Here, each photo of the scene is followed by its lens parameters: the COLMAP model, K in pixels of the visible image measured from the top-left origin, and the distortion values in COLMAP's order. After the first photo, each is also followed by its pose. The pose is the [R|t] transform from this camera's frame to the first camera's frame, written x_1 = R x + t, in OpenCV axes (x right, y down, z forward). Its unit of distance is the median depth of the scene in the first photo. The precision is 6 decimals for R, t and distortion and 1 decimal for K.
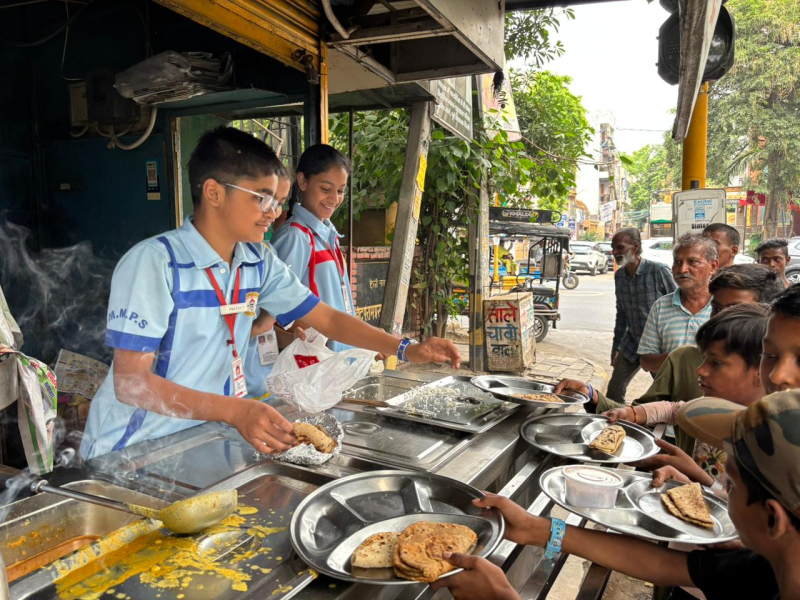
lens RADIAL K [[622.0, 0, 395.5], [0, 622.0, 314.1], [0, 0, 1]] dist [0.003383, 0.005178]
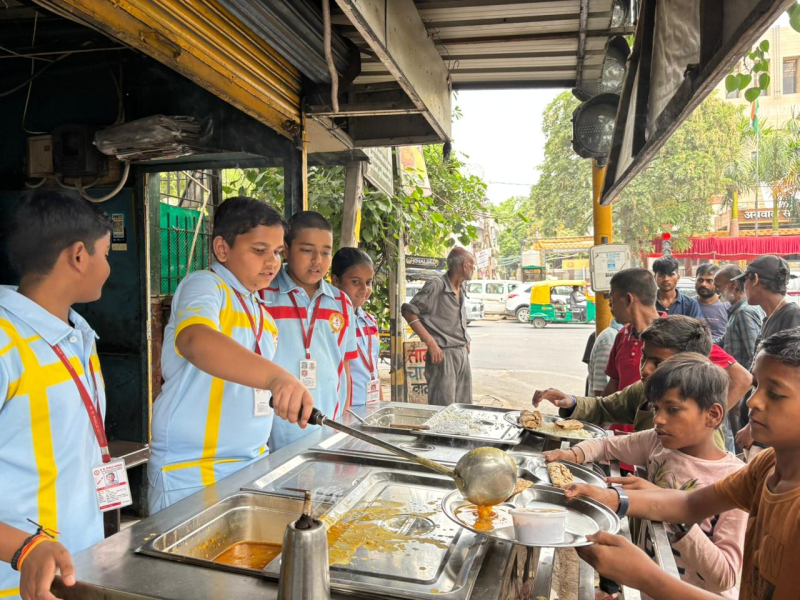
lens RADIAL K [[623.7, 0, 387.4], [0, 623.7, 318.1], [0, 0, 1]] dist [0.009951, -0.001180]
pose [[0.982503, -0.015012, 0.185643, -0.102058], [0.027111, 0.997657, -0.062807, 0.003033], [-0.184265, 0.066741, 0.980608, -0.058320]]
